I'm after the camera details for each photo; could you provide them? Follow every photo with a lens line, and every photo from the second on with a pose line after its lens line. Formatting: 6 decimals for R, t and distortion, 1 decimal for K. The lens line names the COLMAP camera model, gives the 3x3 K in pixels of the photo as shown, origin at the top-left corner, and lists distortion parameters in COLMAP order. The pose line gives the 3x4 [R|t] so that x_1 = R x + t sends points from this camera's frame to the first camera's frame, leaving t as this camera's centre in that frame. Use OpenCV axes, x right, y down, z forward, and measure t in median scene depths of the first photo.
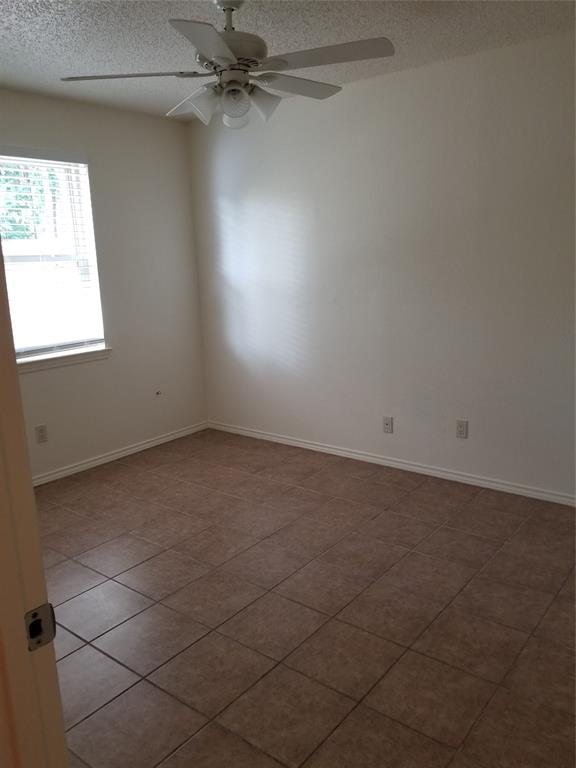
lens RADIAL K [[615.9, 0, 288.0], [0, 615.9, 384.0], [0, 0, 1]] dist [0.124602, -0.267925]
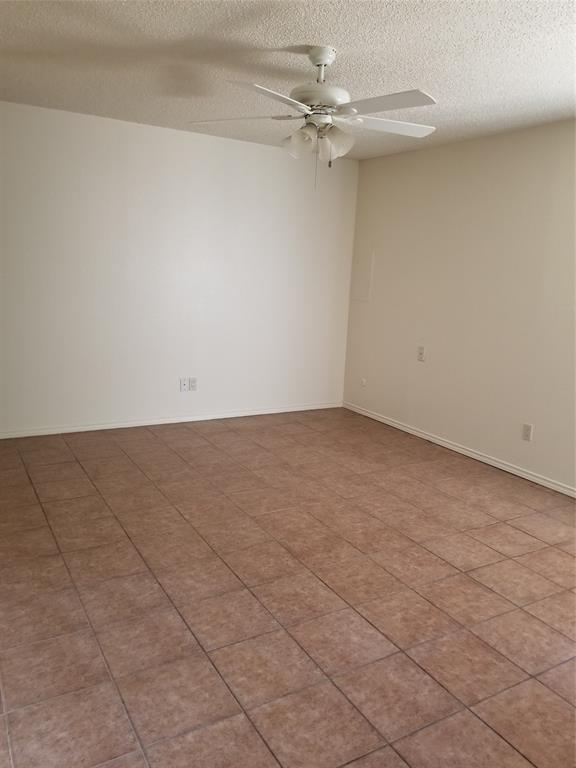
lens RADIAL K [[615.9, 0, 288.0], [0, 615.9, 384.0], [0, 0, 1]] dist [0.124602, -0.267925]
pose [[0.925537, 0.145258, -0.349688, 0.348487], [-0.148658, 0.988738, 0.017254, 0.052008], [0.348256, 0.036014, 0.936707, -0.224909]]
